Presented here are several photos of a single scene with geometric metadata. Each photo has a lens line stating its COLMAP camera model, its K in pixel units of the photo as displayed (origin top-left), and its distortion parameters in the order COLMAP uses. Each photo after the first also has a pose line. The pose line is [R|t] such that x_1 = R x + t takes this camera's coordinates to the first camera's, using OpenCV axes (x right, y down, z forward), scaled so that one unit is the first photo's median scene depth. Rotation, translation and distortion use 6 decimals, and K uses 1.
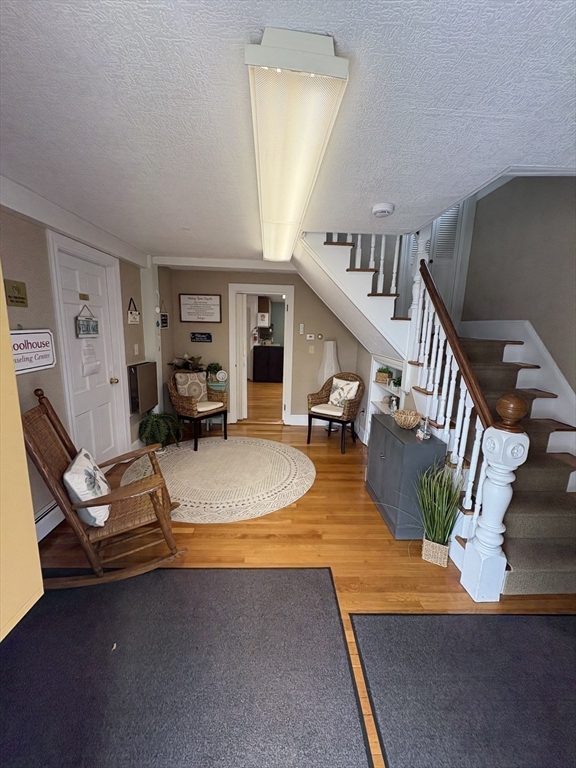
lens RADIAL K [[303.9, 0, 288.2], [0, 303.9, 384.4], [0, 0, 1]] dist [-0.000730, 0.000053]
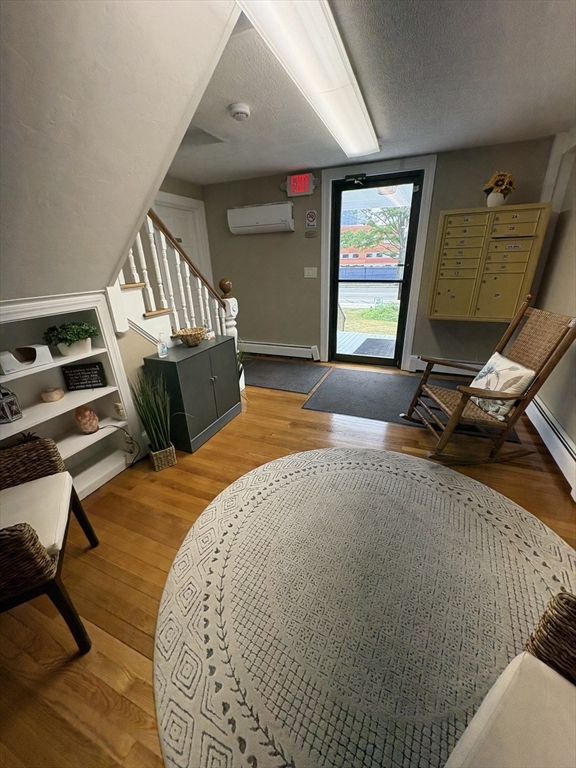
lens RADIAL K [[303.9, 0, 287.7], [0, 303.9, 385.2], [0, 0, 1]] dist [-0.000730, 0.000053]
pose [[-0.906982, -0.167778, 0.386308, -0.198140], [0.075712, 0.837335, 0.541421, -0.175332], [-0.414307, 0.520308, -0.746746, 1.116815]]
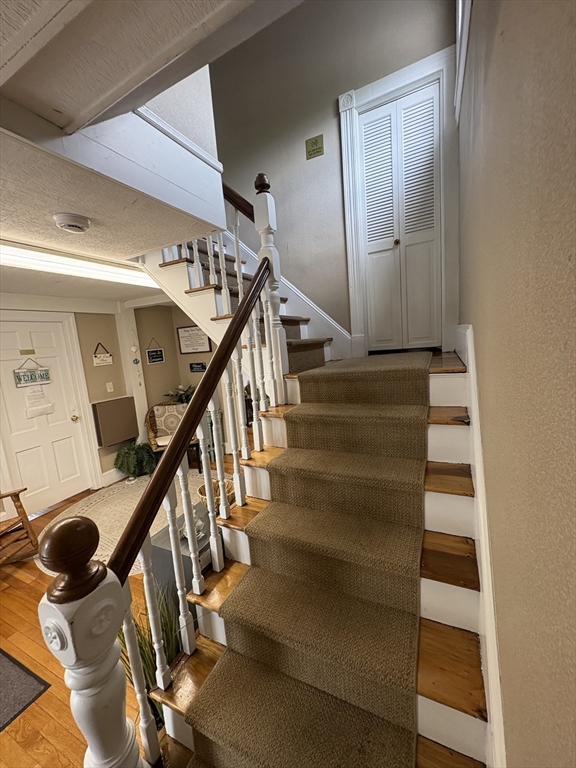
lens RADIAL K [[303.9, 0, 287.0], [0, 303.9, 384.4], [0, 0, 1]] dist [-0.000730, 0.000053]
pose [[0.880977, -0.029532, -0.472237, 0.566352], [0.015754, 0.999328, -0.033103, -0.074347], [0.472898, 0.021723, 0.880850, 0.306967]]
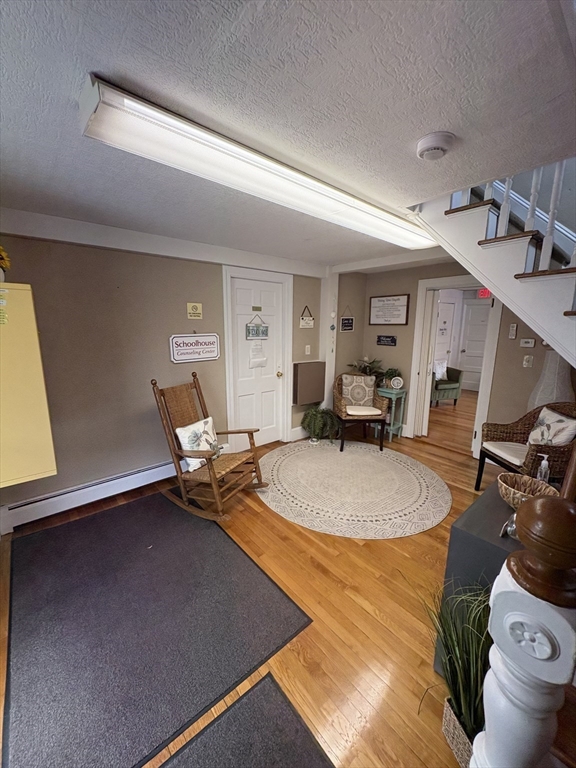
lens RADIAL K [[303.9, 0, 288.0], [0, 303.9, 385.1], [0, 0, 1]] dist [-0.000730, 0.000053]
pose [[0.626151, 0.130683, -0.768672, 0.341935], [-0.133781, 0.989241, 0.059205, -0.038697], [0.768139, 0.065762, 0.636897, 0.199446]]
